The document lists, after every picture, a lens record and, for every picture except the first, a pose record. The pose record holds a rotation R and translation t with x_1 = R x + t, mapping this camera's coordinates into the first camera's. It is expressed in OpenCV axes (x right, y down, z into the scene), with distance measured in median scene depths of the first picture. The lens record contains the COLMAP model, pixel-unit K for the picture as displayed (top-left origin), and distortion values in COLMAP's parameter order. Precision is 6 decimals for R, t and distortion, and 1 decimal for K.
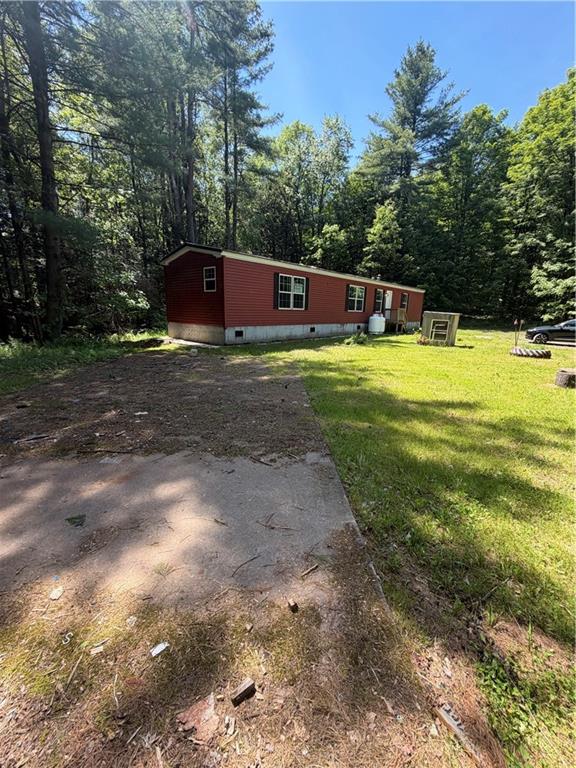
lens RADIAL K [[305.7, 0, 287.6], [0, 305.7, 381.2], [0, 0, 1]] dist [-0.001139, 0.000805]
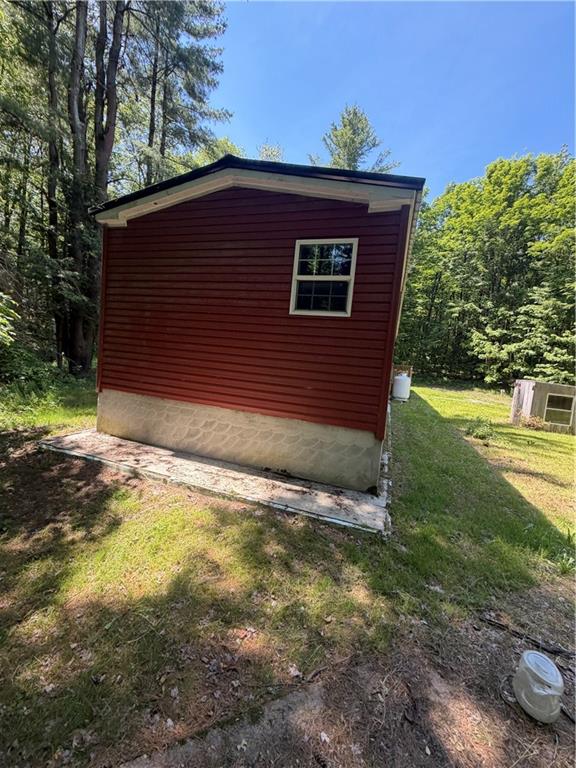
lens RADIAL K [[305.7, 0, 287.6], [0, 305.7, 381.2], [0, 0, 1]] dist [-0.001139, 0.000805]
pose [[0.919485, 0.031899, 0.391828, -0.188567], [0.020091, 0.991587, -0.127873, -0.087910], [-0.392611, 0.125449, 0.911109, 0.344736]]
